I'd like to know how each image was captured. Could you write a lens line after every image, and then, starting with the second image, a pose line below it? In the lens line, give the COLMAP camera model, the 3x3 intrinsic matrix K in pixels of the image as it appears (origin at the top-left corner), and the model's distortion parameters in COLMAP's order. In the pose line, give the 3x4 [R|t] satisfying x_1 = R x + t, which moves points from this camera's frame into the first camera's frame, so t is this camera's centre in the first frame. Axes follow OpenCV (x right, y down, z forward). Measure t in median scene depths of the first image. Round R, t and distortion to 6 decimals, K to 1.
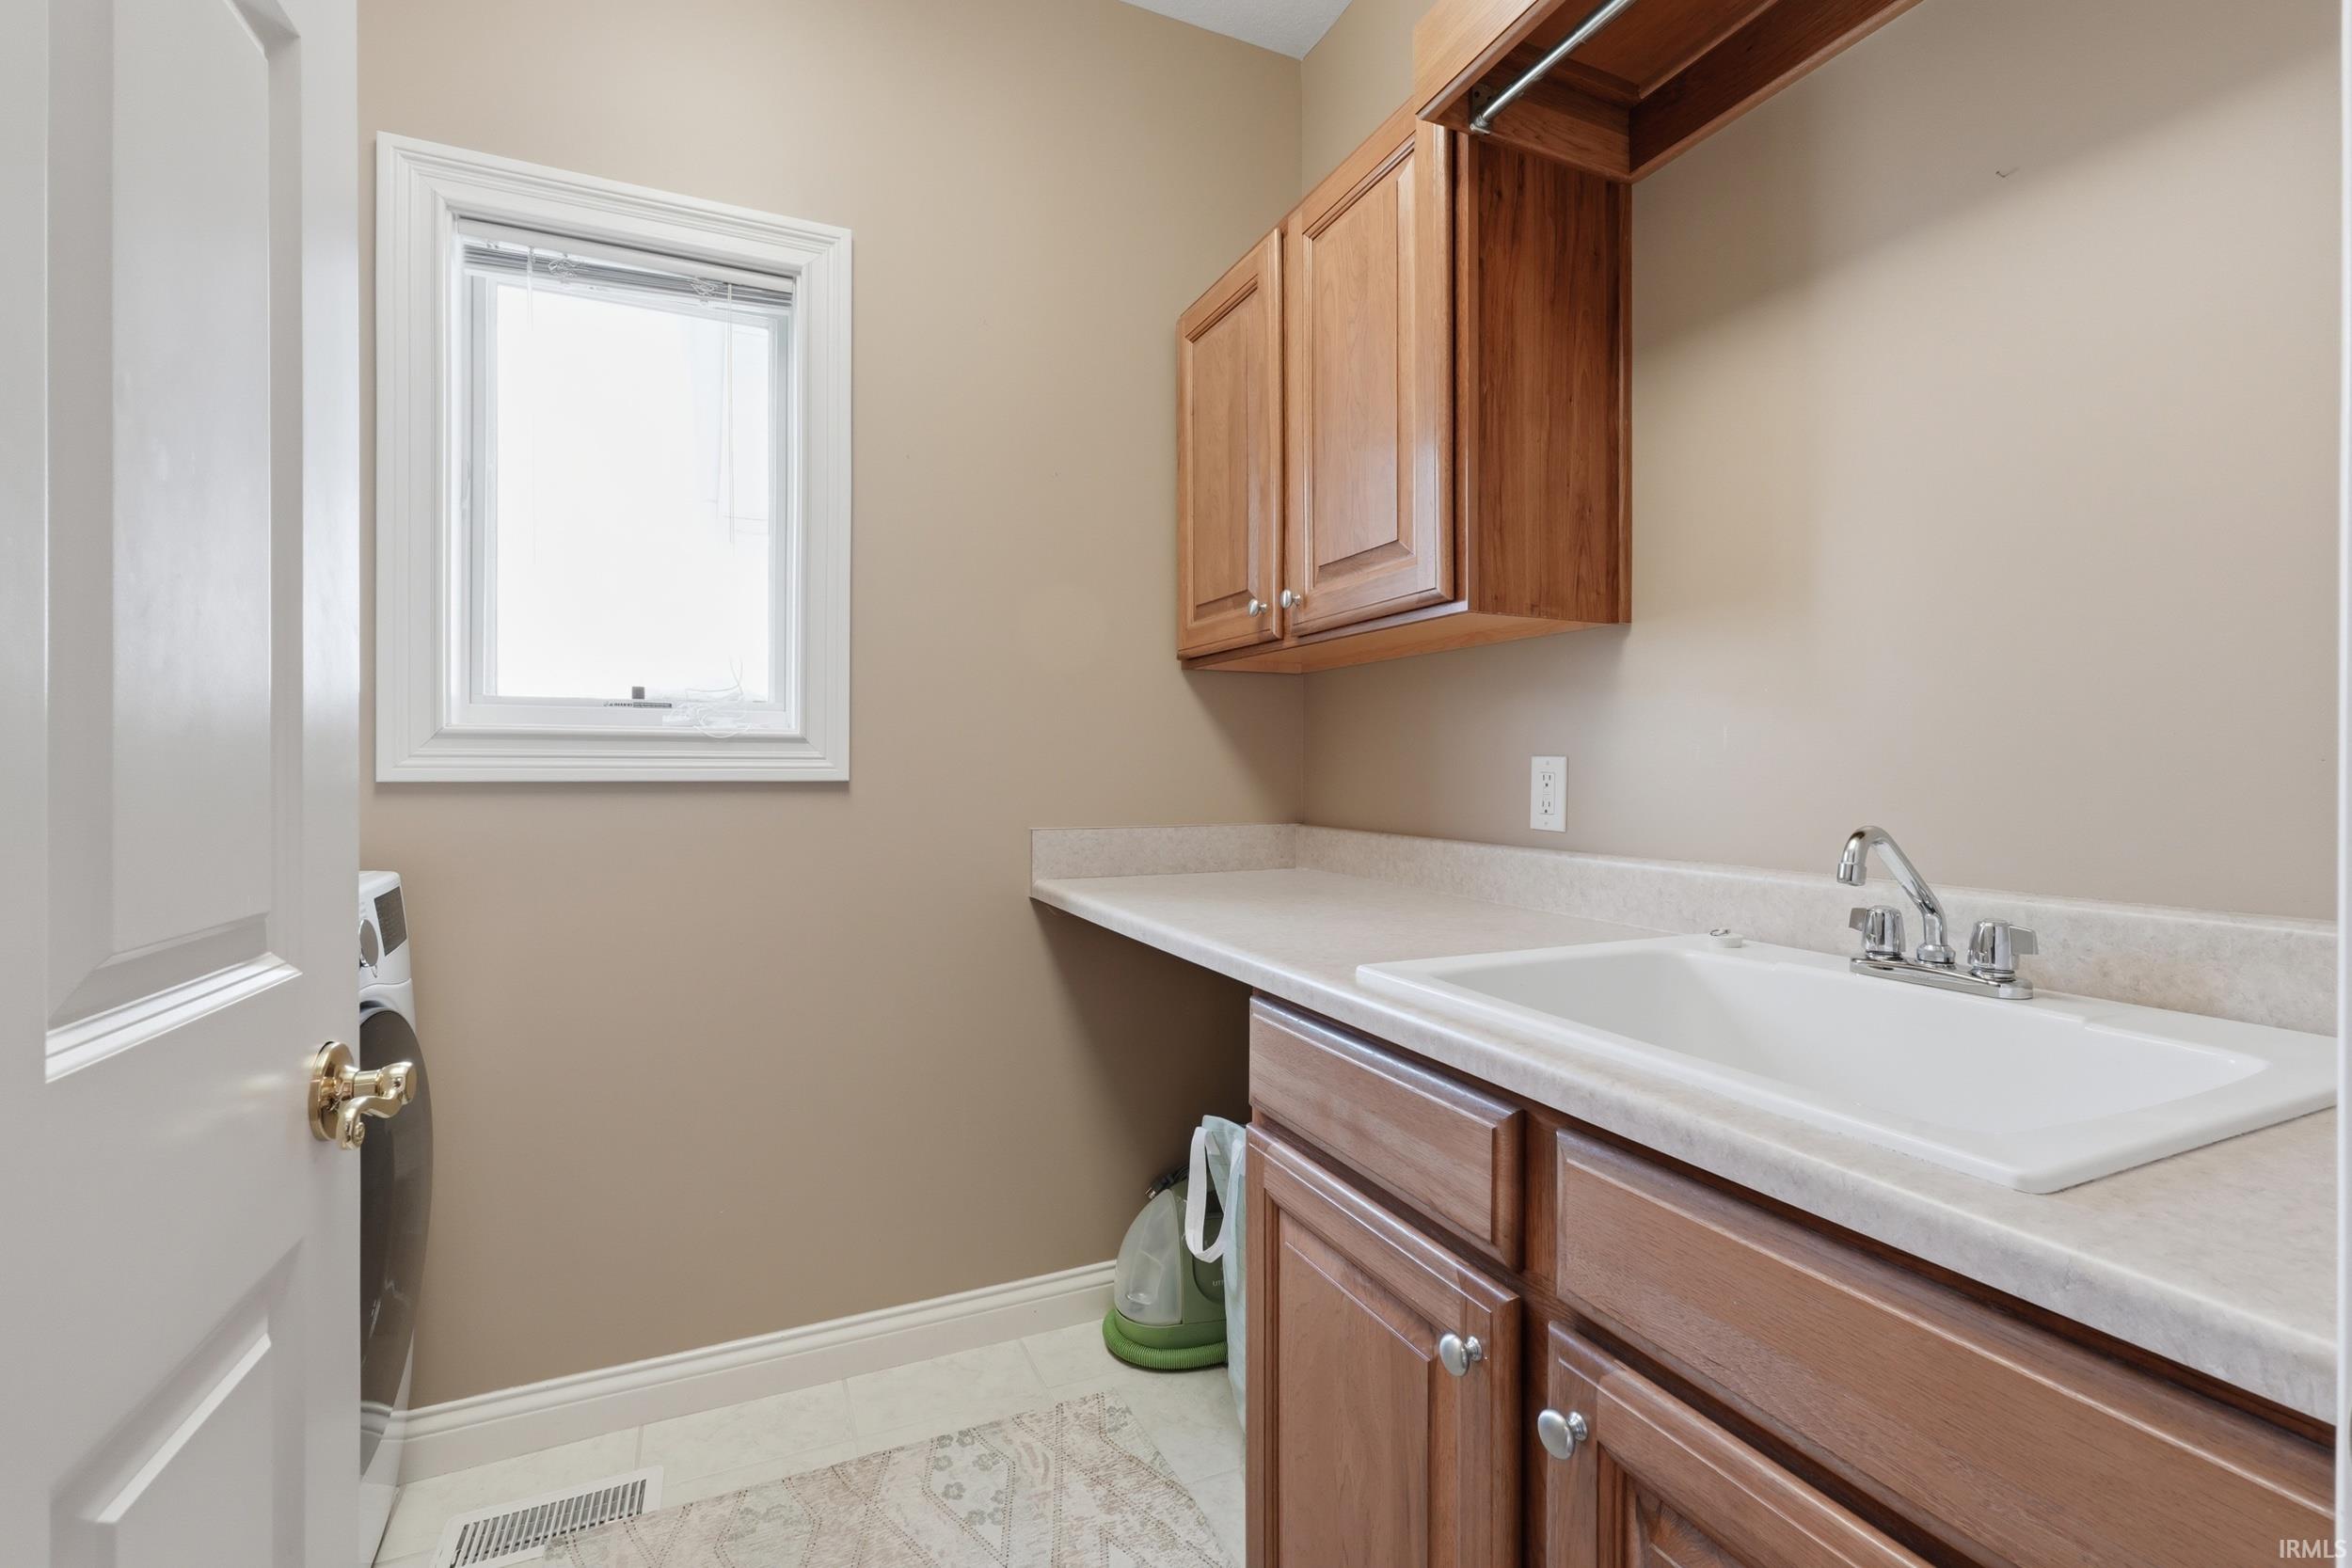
lens RADIAL K [[1007.8, 0, 1170.5], [0, 1007.8, 777.5], [0, 0, 1]] dist [0.000938, -0.000049]
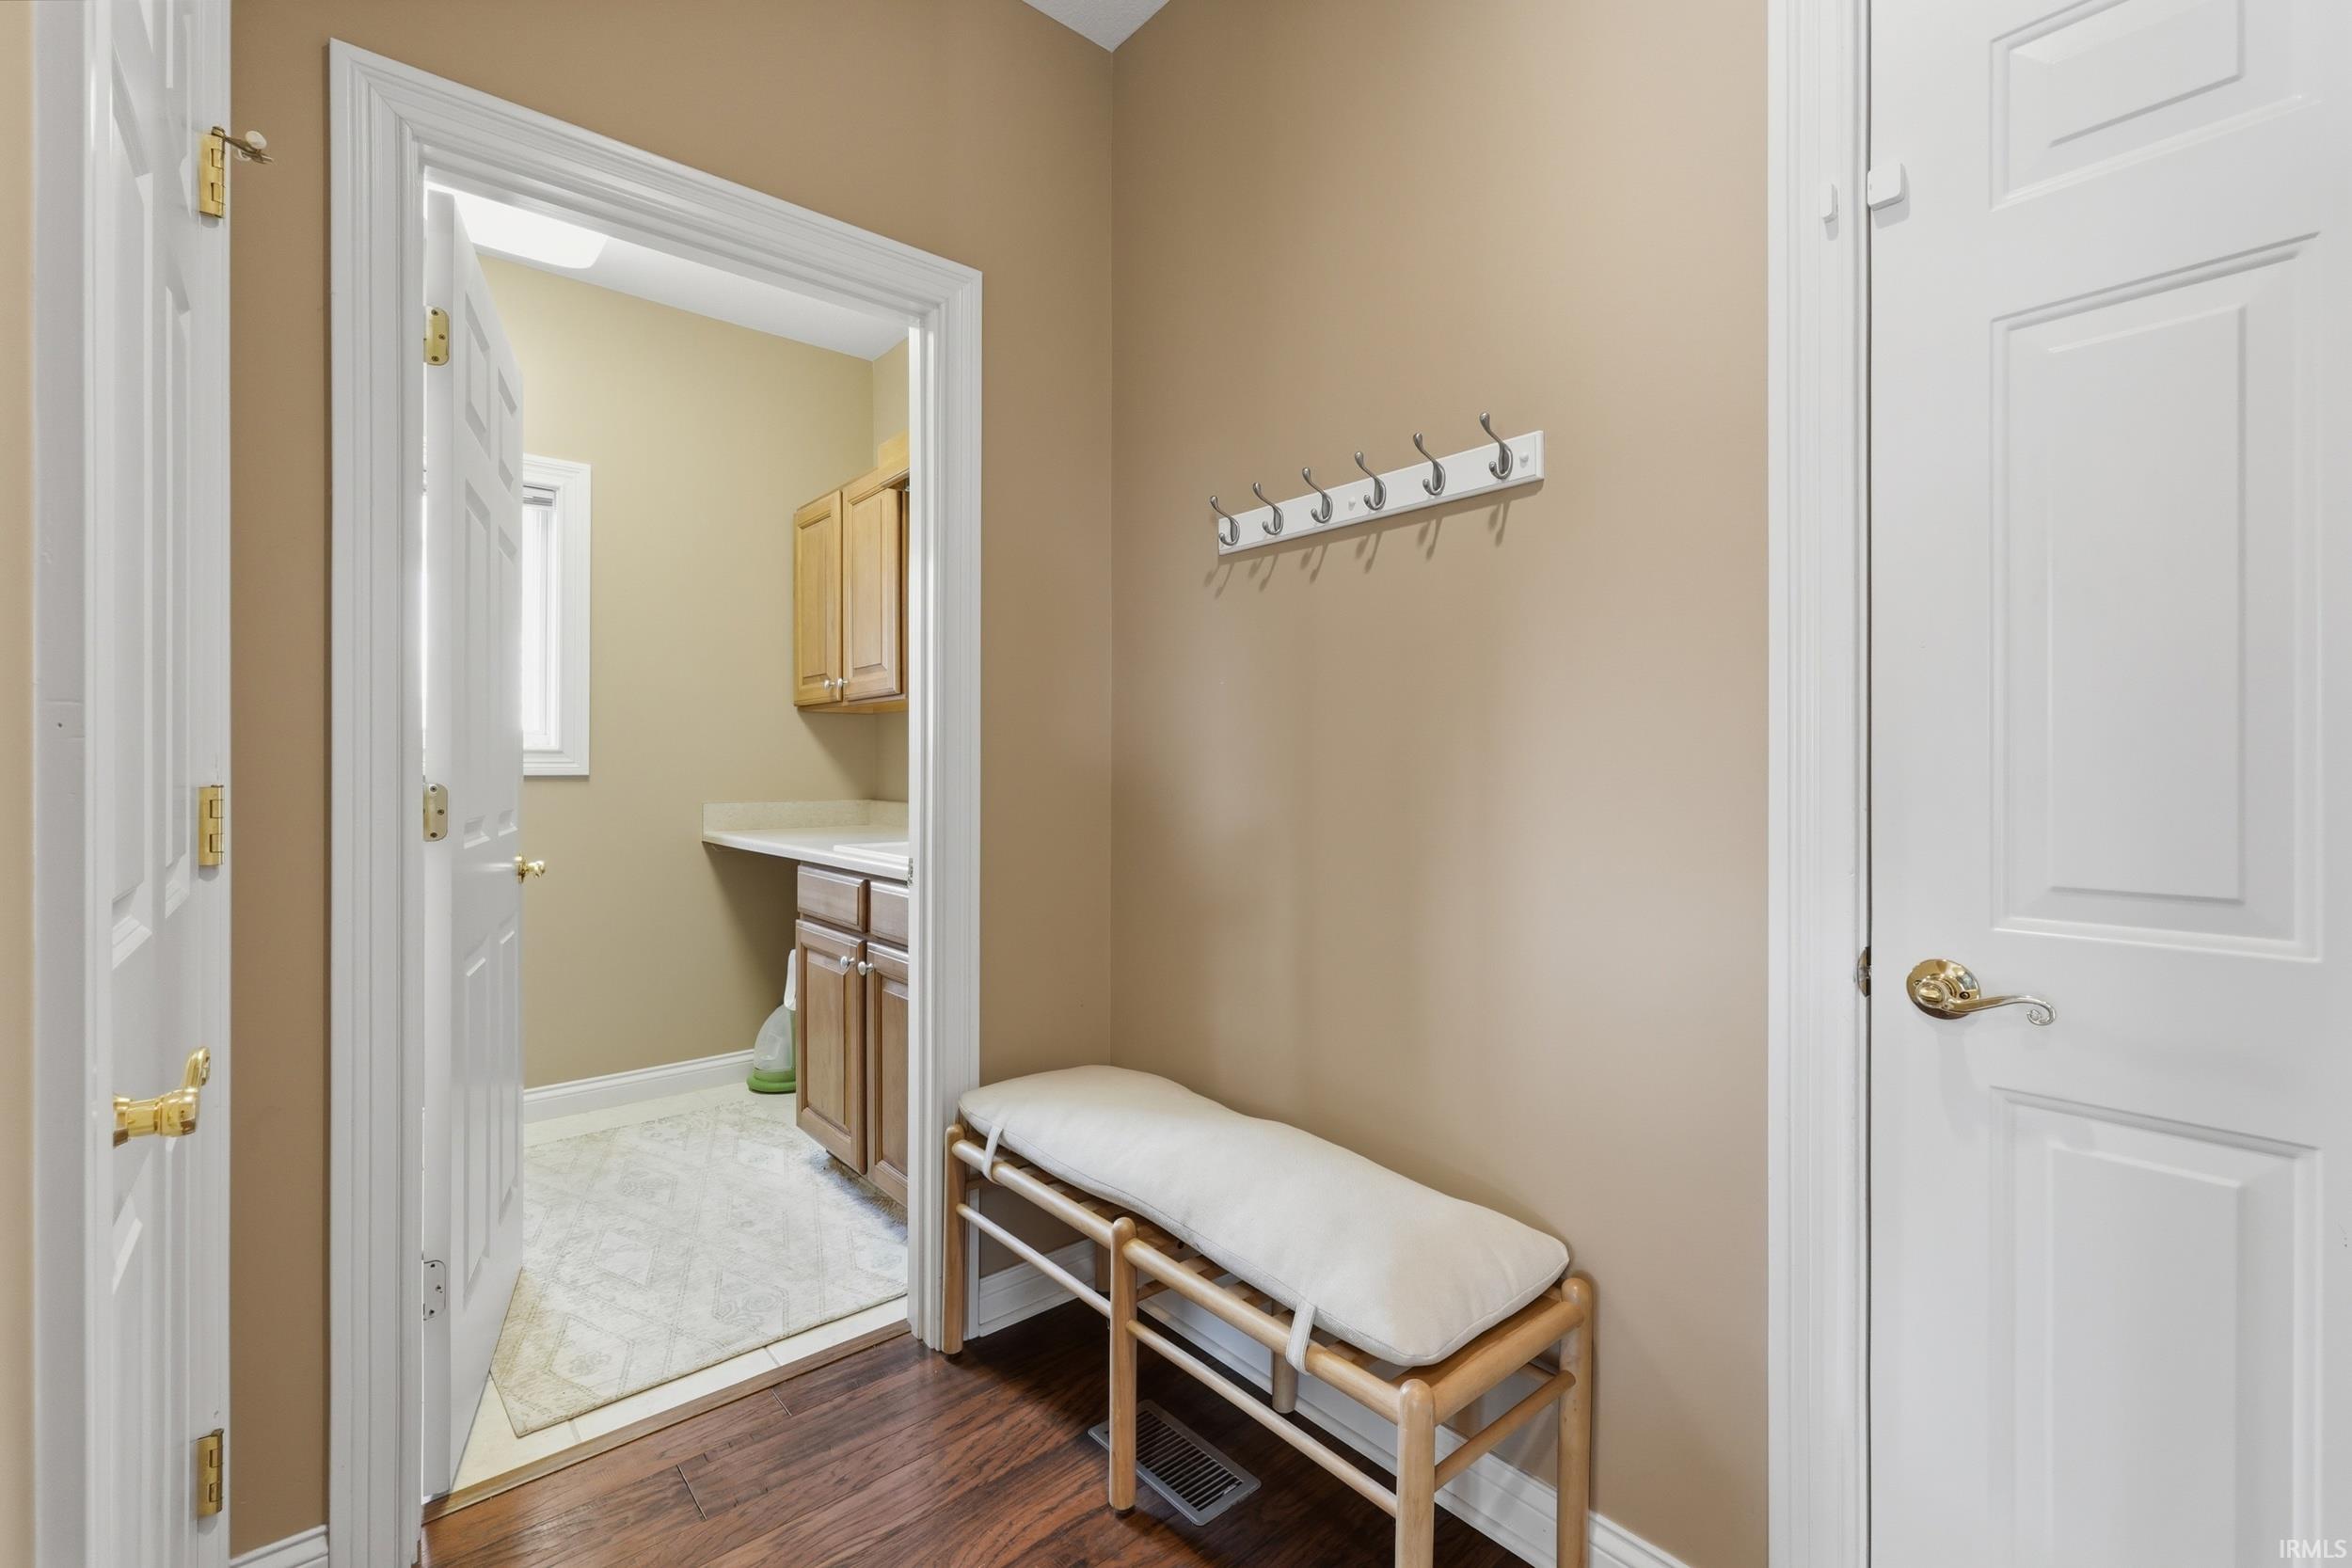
lens RADIAL K [[1007.8, 0, 1184.1], [0, 1007.8, 775.6], [0, 0, 1]] dist [0.000938, -0.000049]
pose [[0.959882, -0.002393, 0.280395, 0.191222], [0.003509, 0.999988, -0.003479, 0.014329], [-0.280383, 0.004323, 0.959879, -1.011098]]
